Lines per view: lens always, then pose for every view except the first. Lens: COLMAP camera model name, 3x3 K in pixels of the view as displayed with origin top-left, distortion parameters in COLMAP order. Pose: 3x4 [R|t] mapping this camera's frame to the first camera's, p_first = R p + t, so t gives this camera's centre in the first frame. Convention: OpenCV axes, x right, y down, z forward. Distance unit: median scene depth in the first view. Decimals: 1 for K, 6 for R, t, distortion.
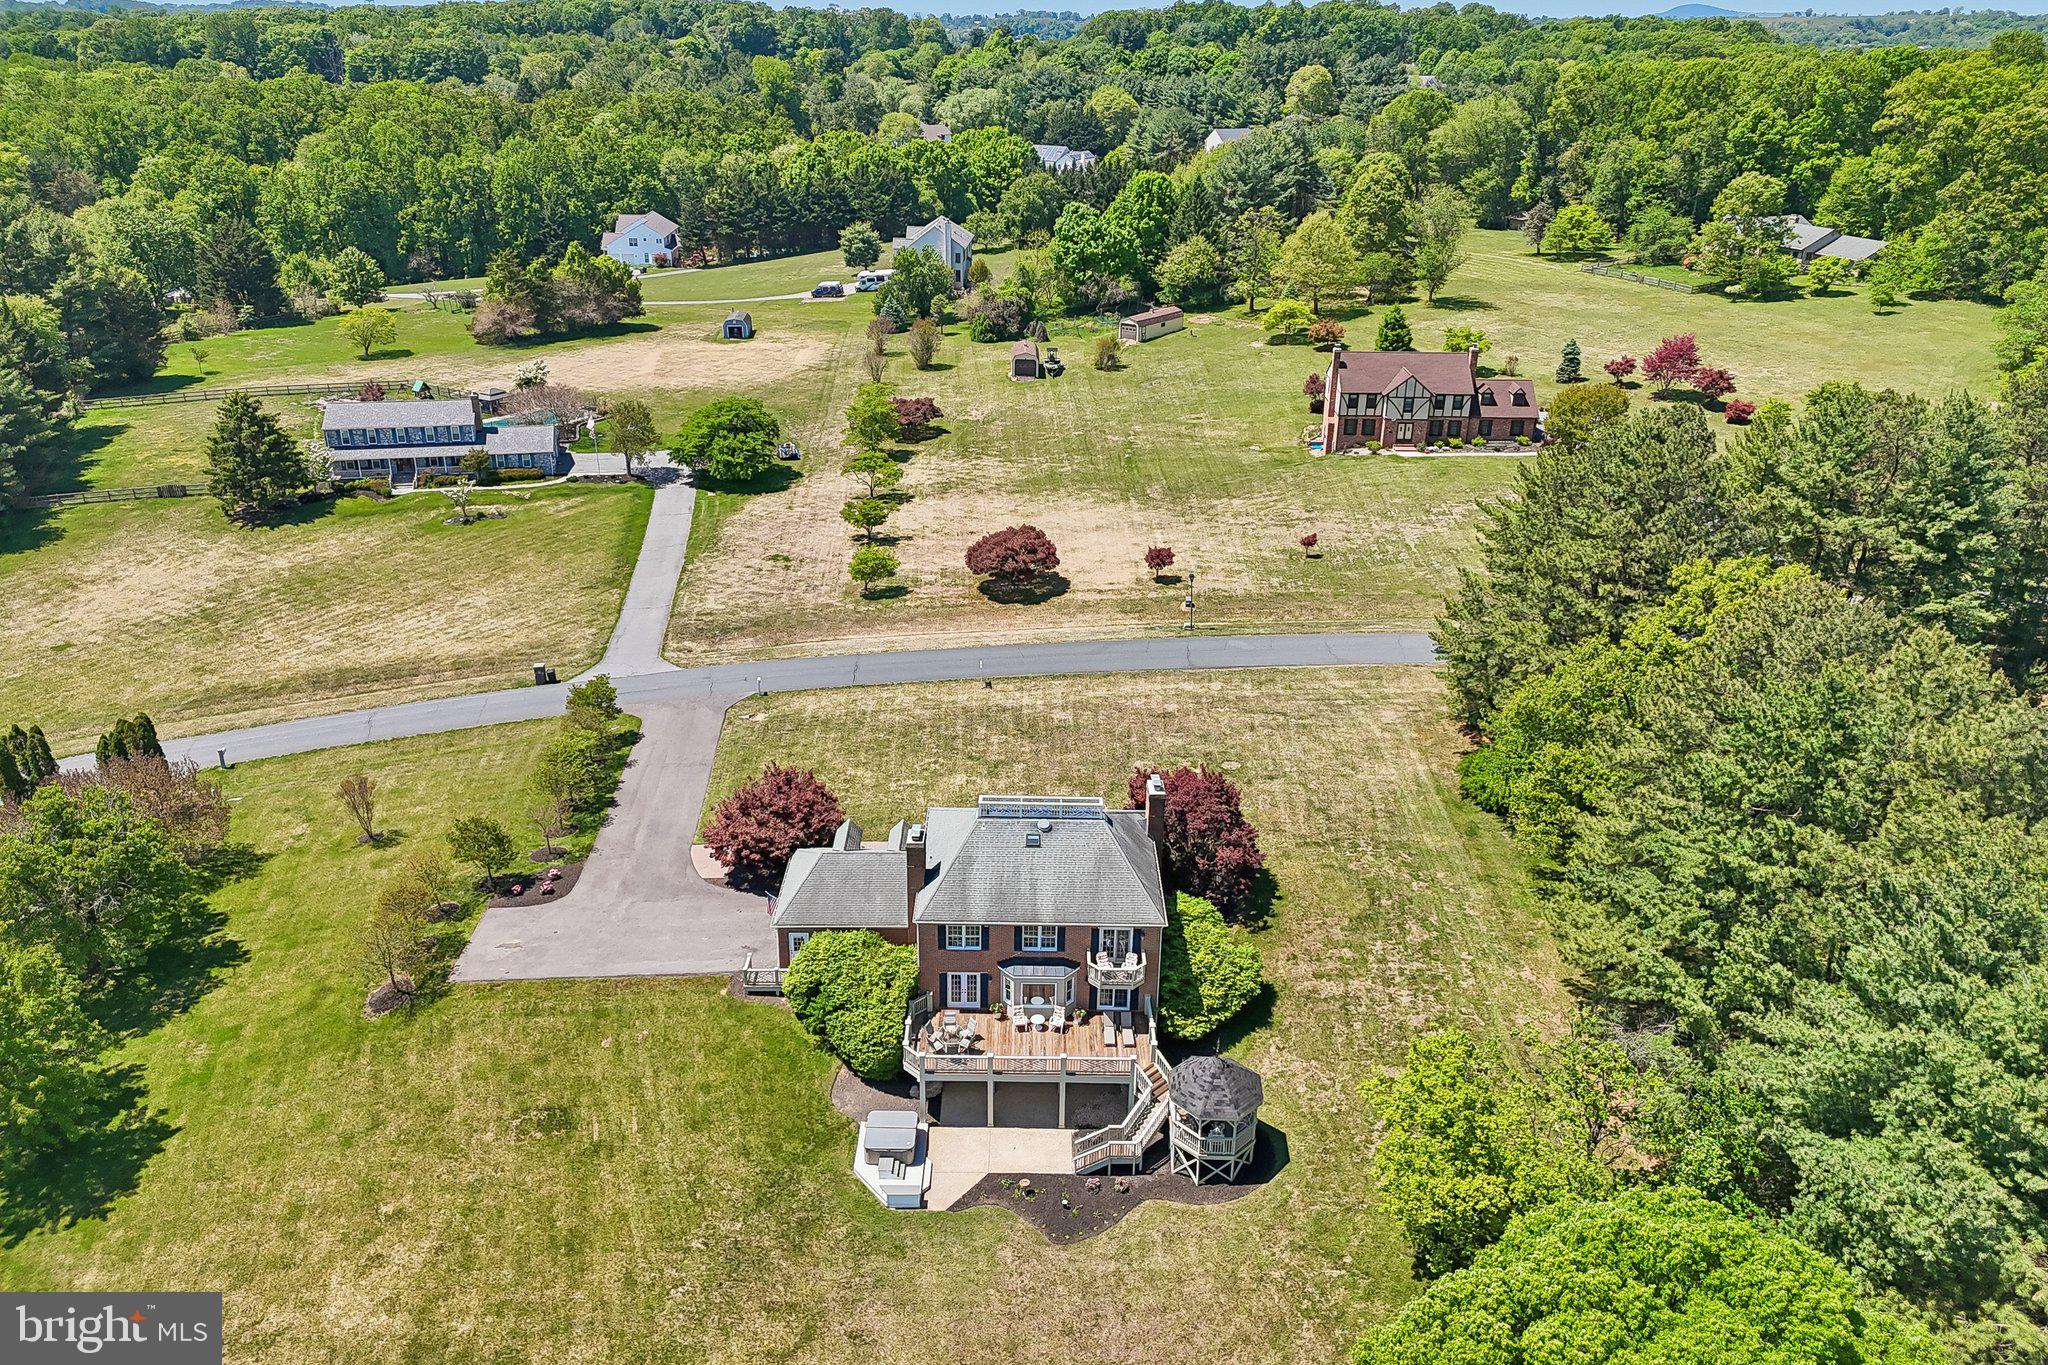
lens RADIAL K [[1499.3, 0, 1026.1], [0, 1499.3, 672.4], [0, 0, 1]] dist [0.083256, -0.090663]
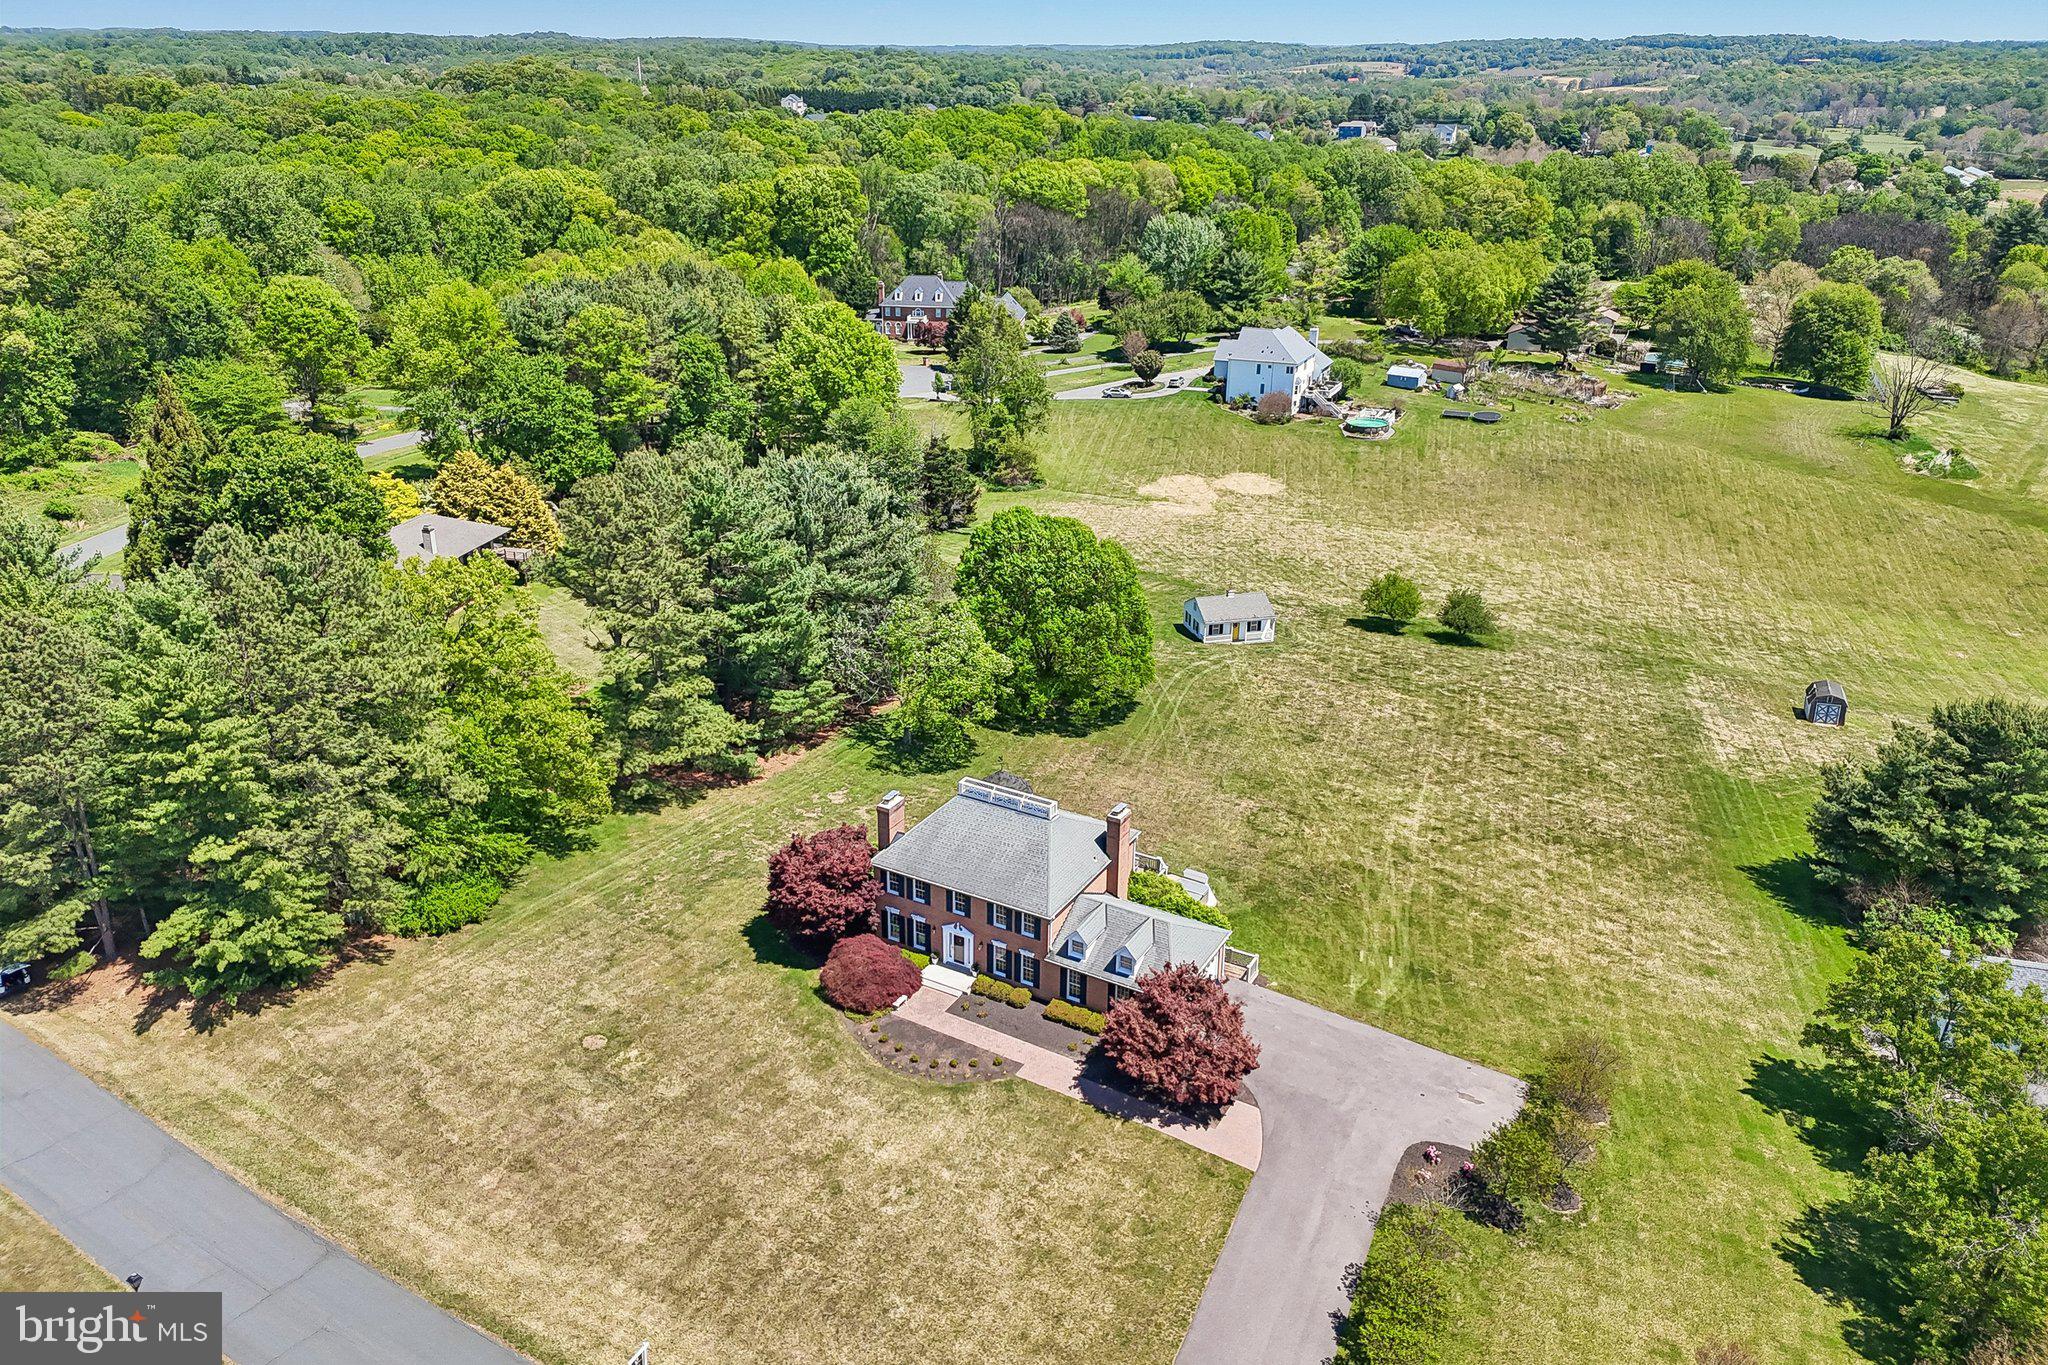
lens RADIAL K [[1498.8, 0, 1013.5], [0, 1498.8, 676.9], [0, 0, 1]] dist [0.081343, -0.085450]
pose [[-0.866494, -0.205521, 0.454916, -0.298363], [0.186375, 0.712221, 0.676761, -0.451031], [-0.463089, 0.671195, -0.578831, 0.953819]]
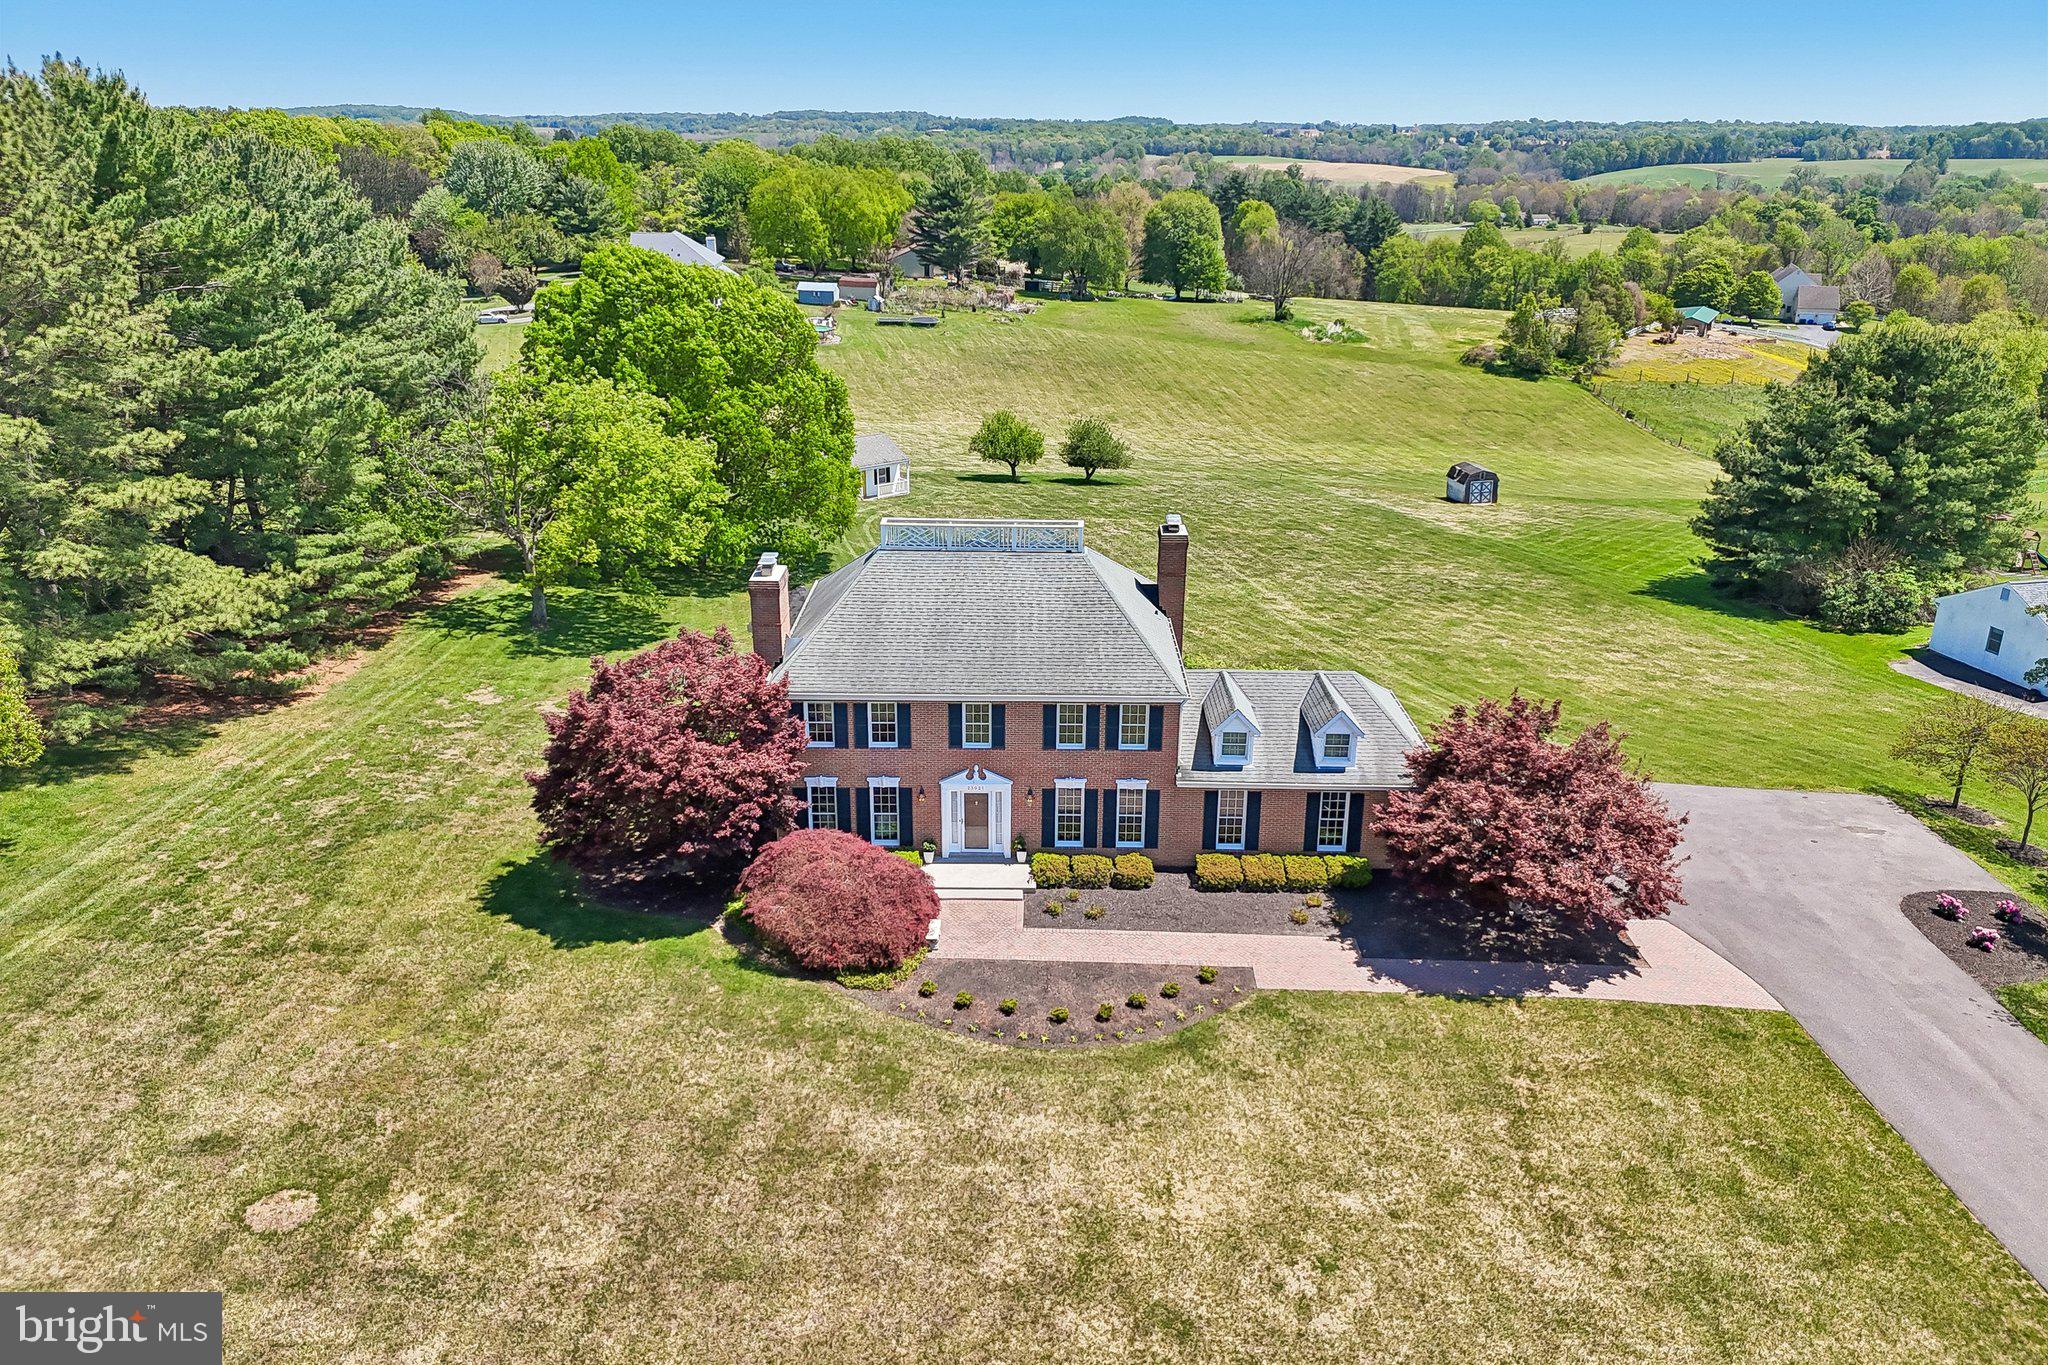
lens RADIAL K [[1495.5, 0, 1022.5], [0, 1495.5, 680.3], [0, 0, 1]] dist [0.082904, -0.090839]
pose [[-0.999802, -0.019888, 0.000244, -0.004875], [-0.014275, 0.726090, 0.687451, -0.170547], [-0.013849, 0.687312, -0.726230, 0.883691]]
